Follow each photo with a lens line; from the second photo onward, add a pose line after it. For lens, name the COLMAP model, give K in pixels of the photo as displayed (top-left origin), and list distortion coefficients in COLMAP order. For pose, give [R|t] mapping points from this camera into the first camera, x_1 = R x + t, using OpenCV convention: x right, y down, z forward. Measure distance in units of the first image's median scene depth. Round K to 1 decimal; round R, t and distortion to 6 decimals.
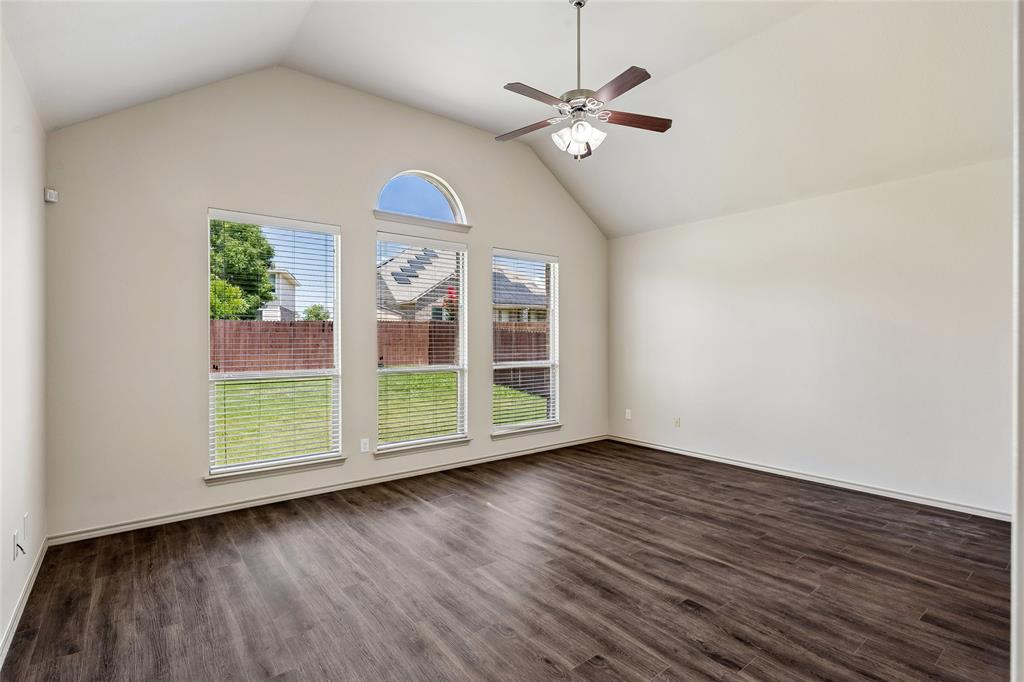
lens RADIAL K [[495.2, 0, 512.1], [0, 495.2, 340.7], [0, 0, 1]] dist [0.000814, 0.000109]
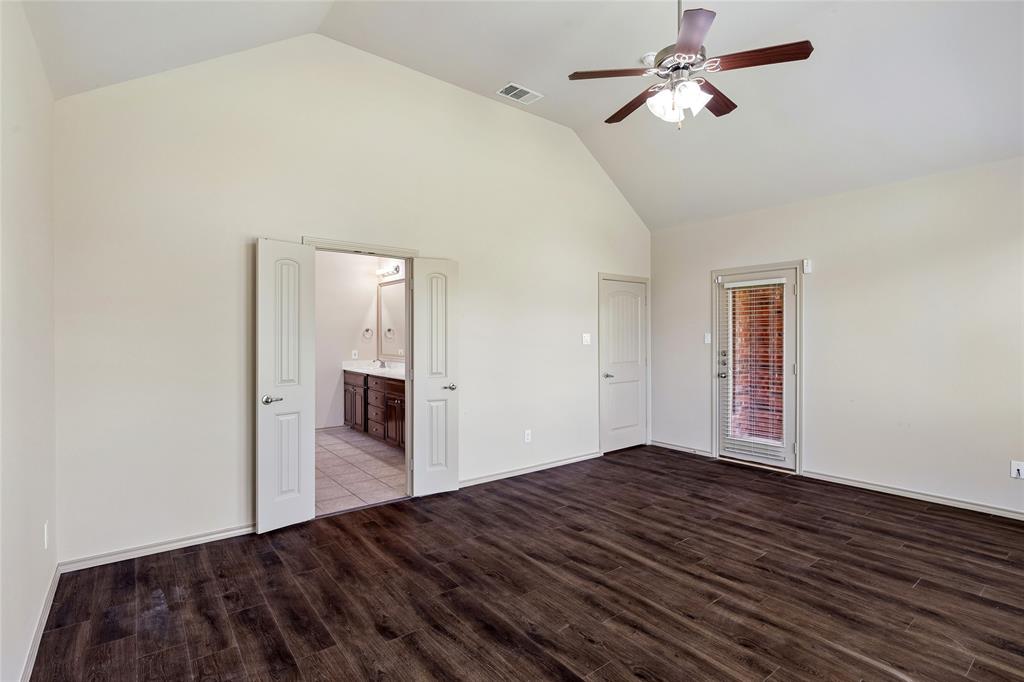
lens RADIAL K [[495.2, 0, 512.3], [0, 495.2, 335.6], [0, 0, 1]] dist [0.000814, 0.000109]
pose [[-0.999989, -0.000389, 0.004695, 0.449243], [-0.000387, 1.000000, 0.000490, -0.008776], [-0.004695, 0.000488, -0.999989, 1.984250]]
